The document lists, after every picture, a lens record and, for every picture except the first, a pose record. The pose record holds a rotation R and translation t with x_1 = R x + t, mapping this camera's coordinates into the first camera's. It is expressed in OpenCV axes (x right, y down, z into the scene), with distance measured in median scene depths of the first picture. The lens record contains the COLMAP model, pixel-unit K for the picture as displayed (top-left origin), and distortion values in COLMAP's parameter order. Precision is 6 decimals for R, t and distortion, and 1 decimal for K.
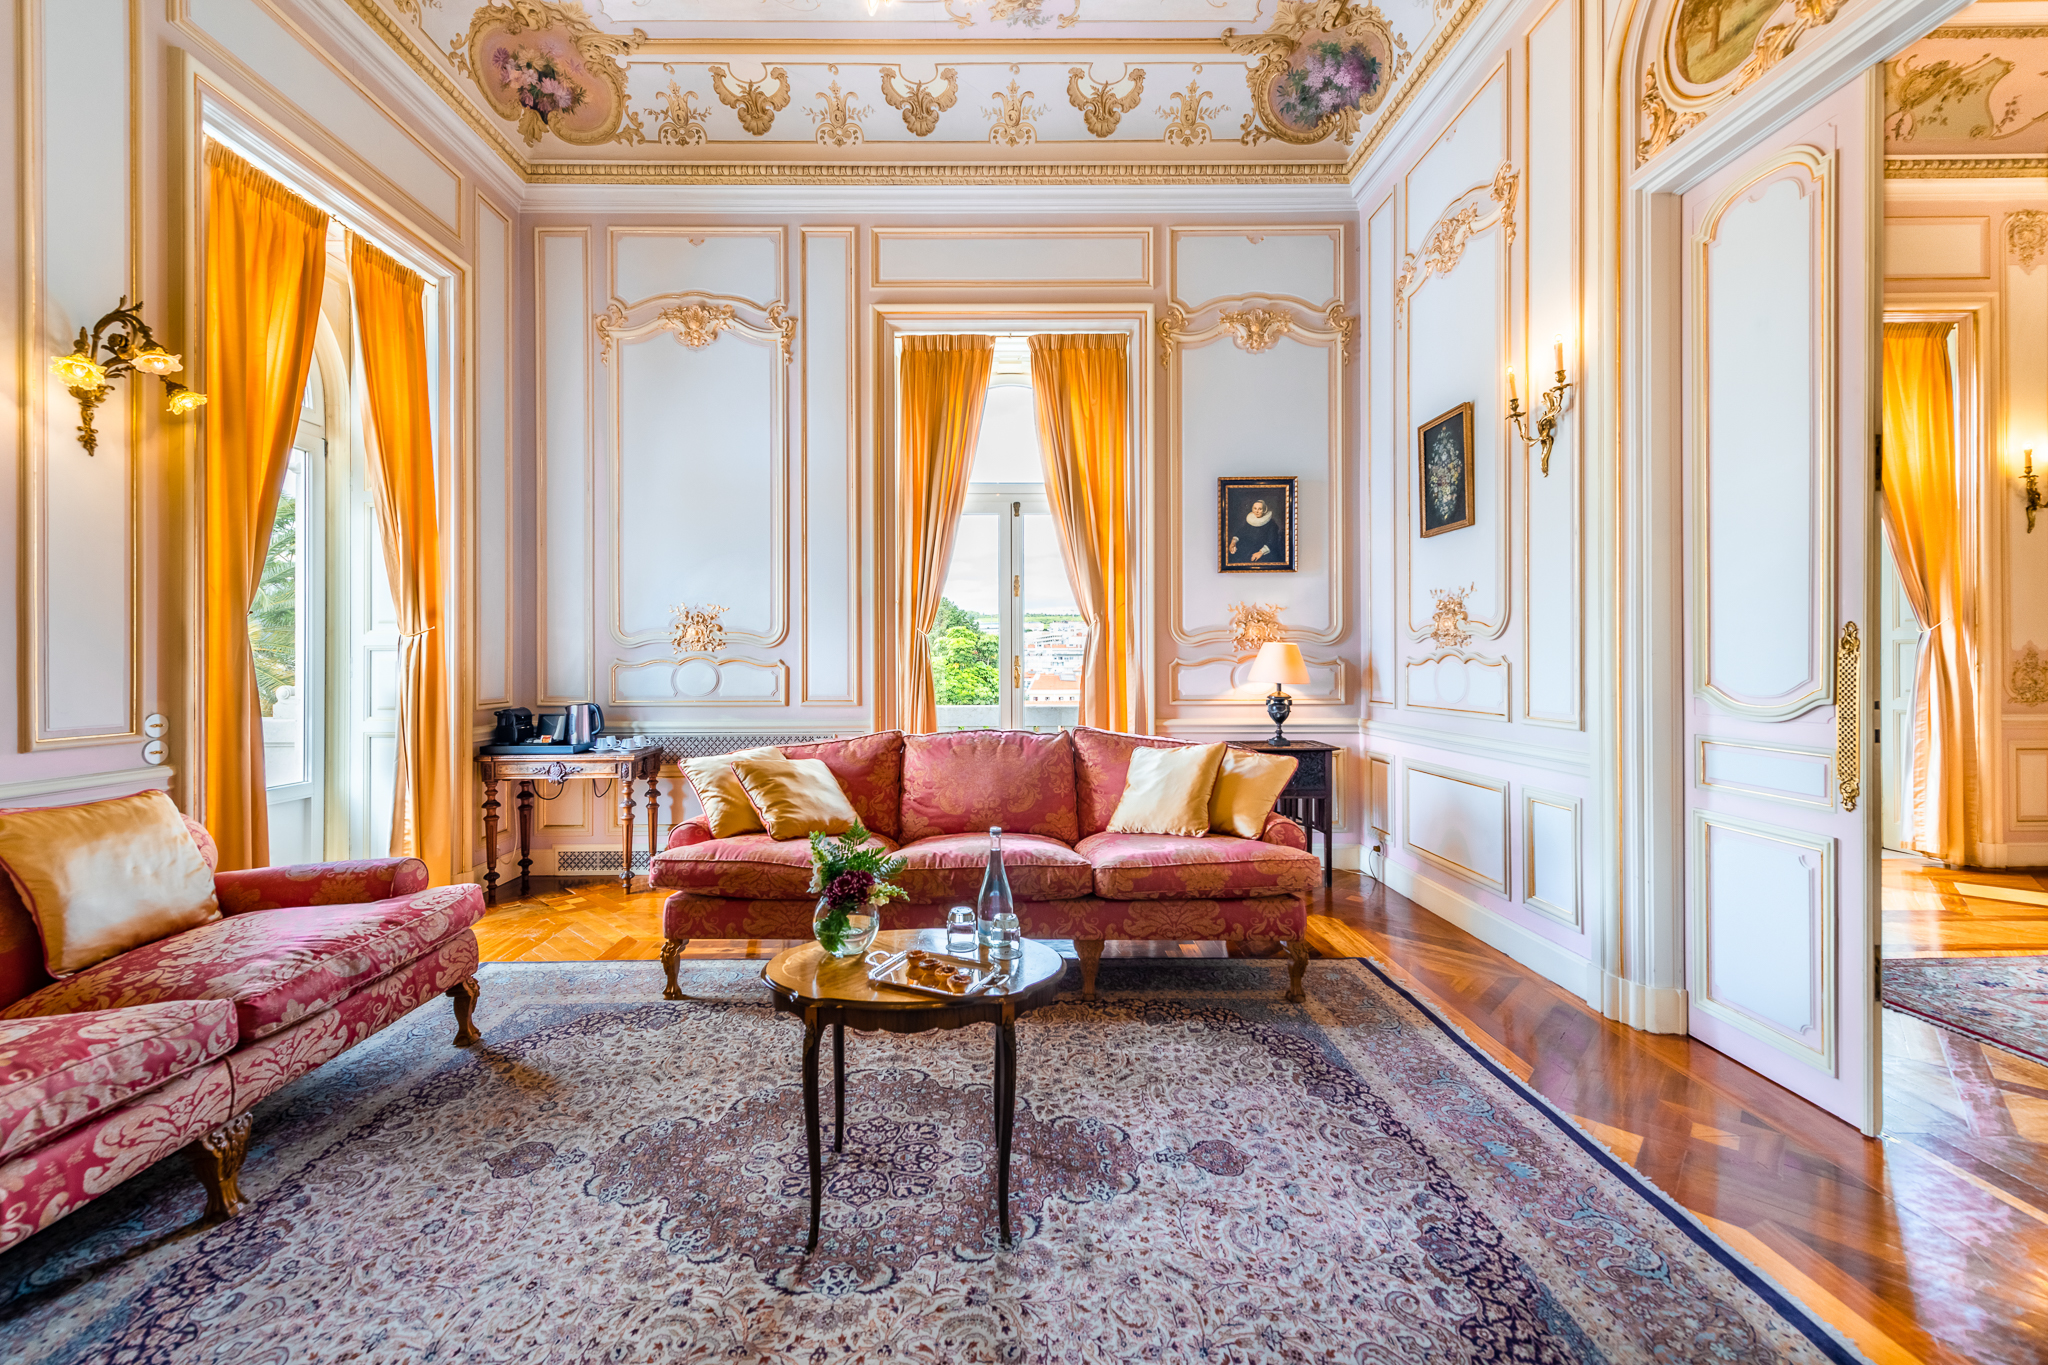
lens RADIAL K [[826.5, 0, 1014.9], [0, 826.5, 665.6], [0, 0, 1]] dist [0.005423, 0.000094]
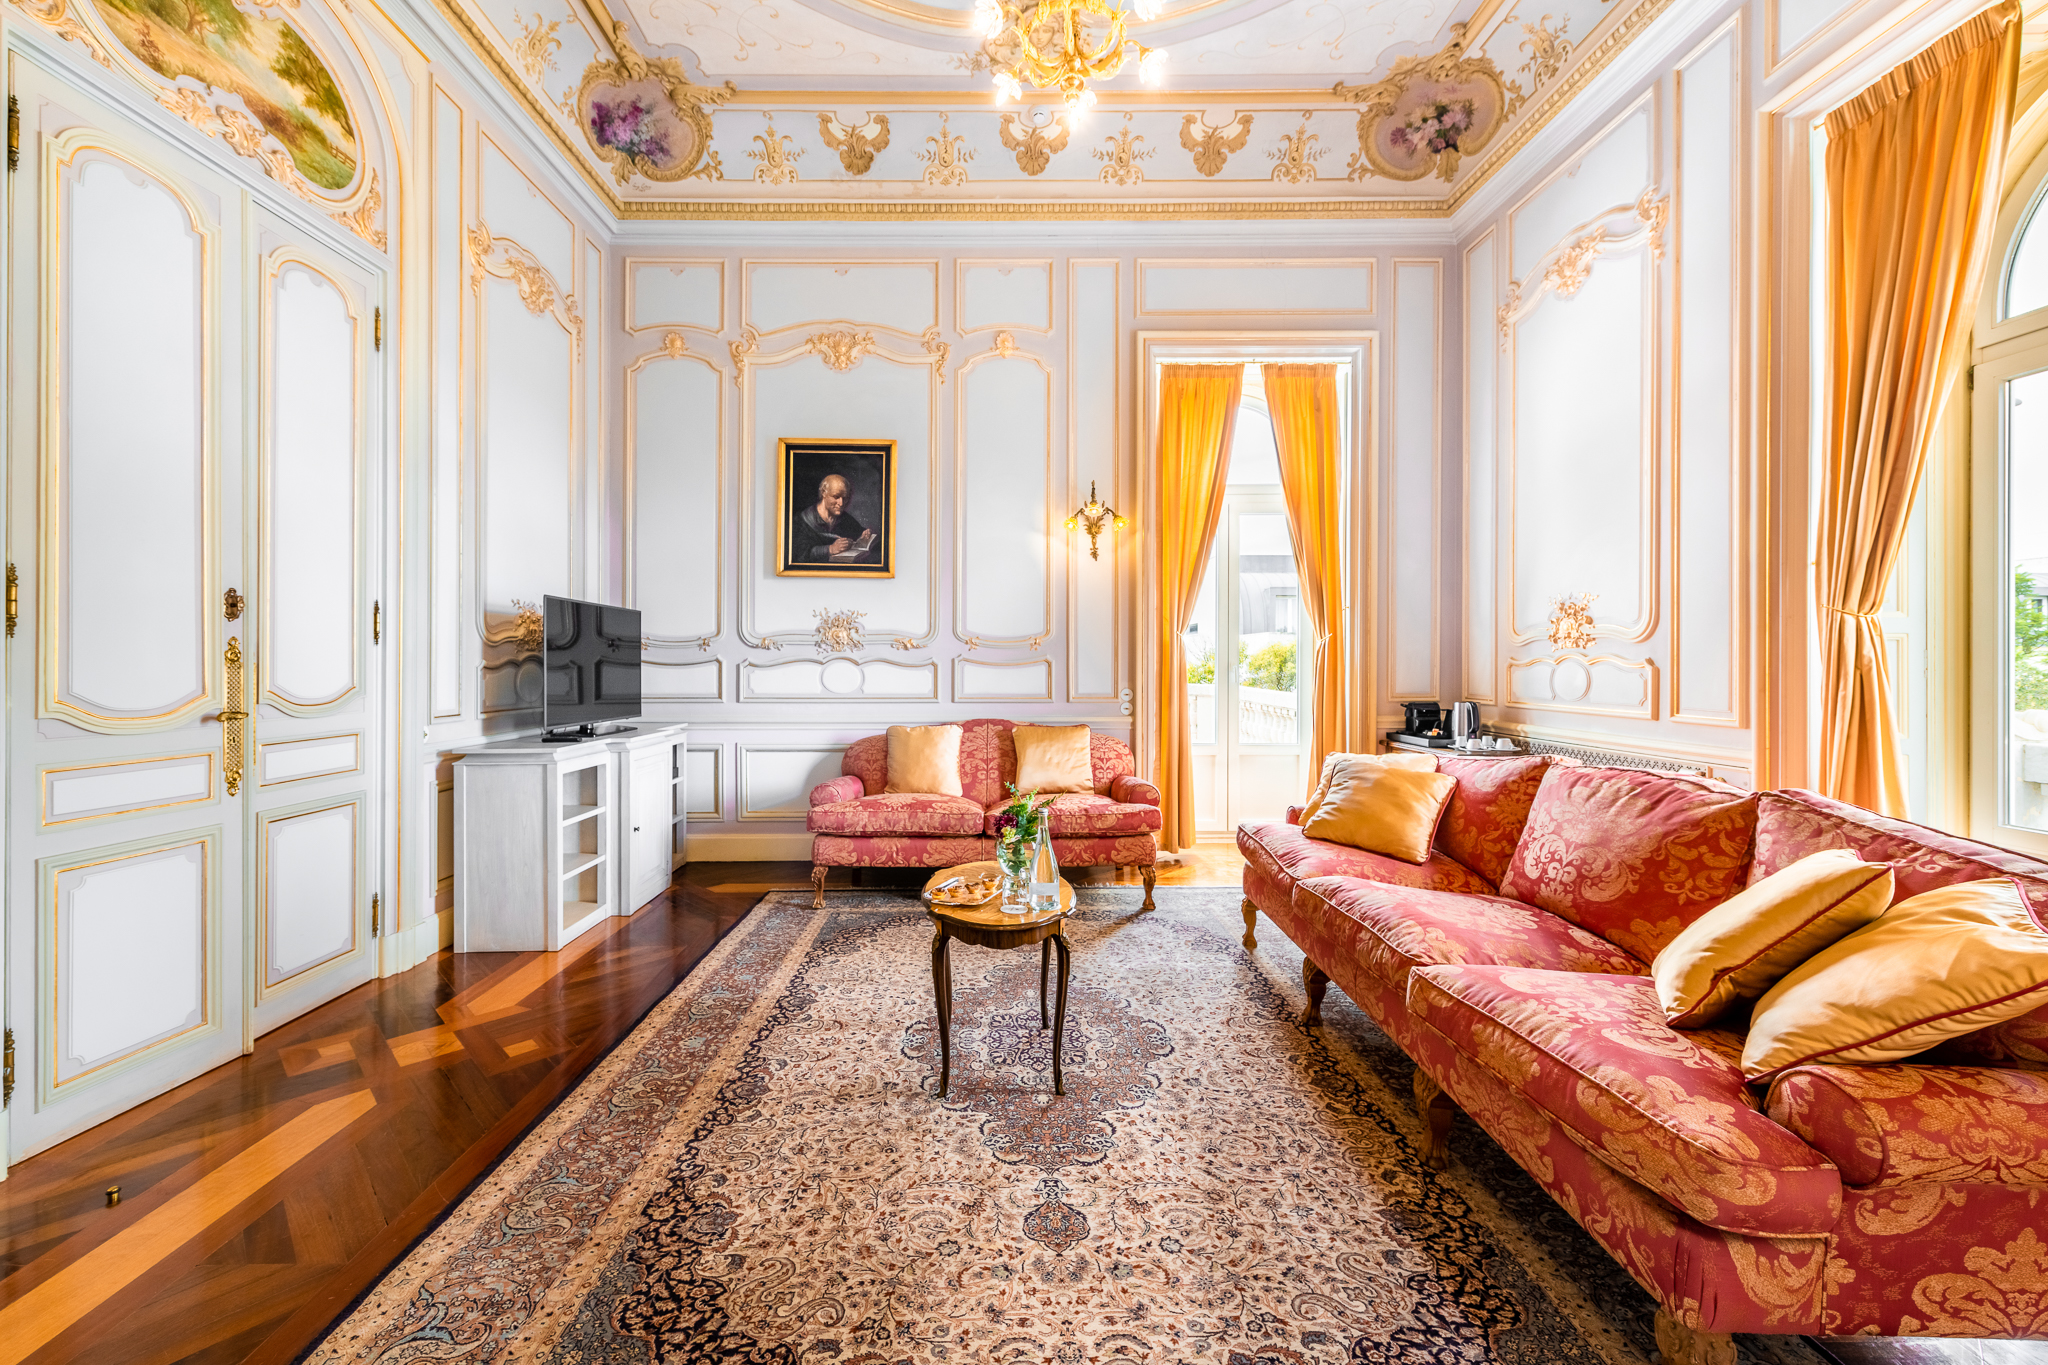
lens RADIAL K [[821.7, 0, 975.4], [0, 821.7, 661.8], [0, 0, 1]] dist [0.000757, -0.000085]
pose [[-0.034170, 0.003379, -0.999410, 0.776694], [-0.003264, 0.999989, 0.003492, -0.007448], [0.999411, 0.003381, -0.034159, 0.650317]]
